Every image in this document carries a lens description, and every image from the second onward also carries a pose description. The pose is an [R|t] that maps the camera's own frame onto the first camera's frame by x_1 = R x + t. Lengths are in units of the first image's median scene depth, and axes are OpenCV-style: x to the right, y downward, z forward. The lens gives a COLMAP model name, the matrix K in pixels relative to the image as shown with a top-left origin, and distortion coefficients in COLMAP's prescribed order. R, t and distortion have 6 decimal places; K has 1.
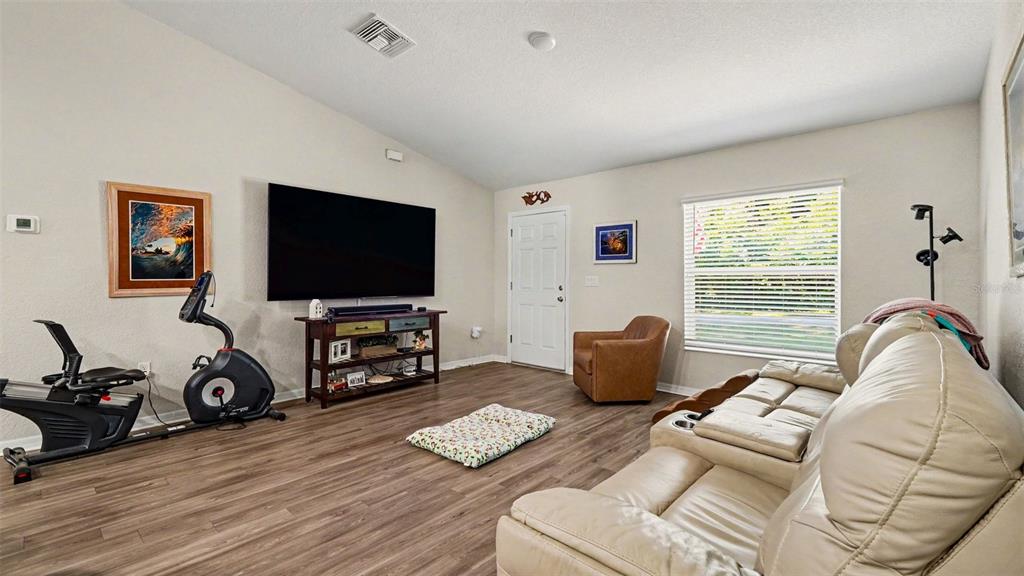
lens RADIAL K [[449.1, 0, 512.4], [0, 449.1, 283.8], [0, 0, 1]] dist [0.001665, 0.000091]
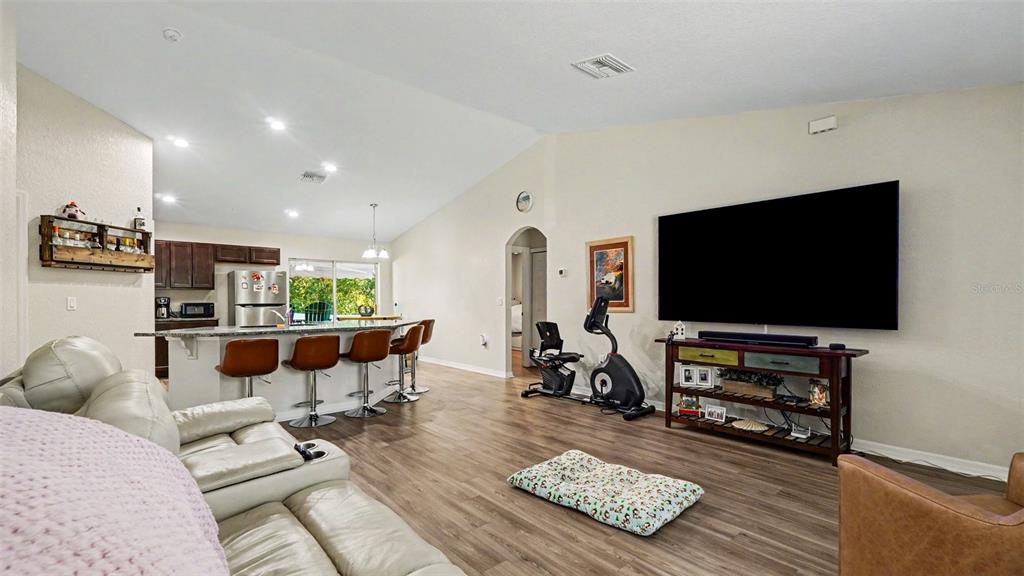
lens RADIAL K [[450.9, 0, 509.9], [0, 450.9, 304.7], [0, 0, 1]] dist [0.001732, 0.000163]
pose [[-0.139588, 0.008005, -0.990177, 0.713968], [-0.009574, 0.999910, 0.009434, -0.008938], [0.990163, 0.010797, -0.139498, 0.864399]]
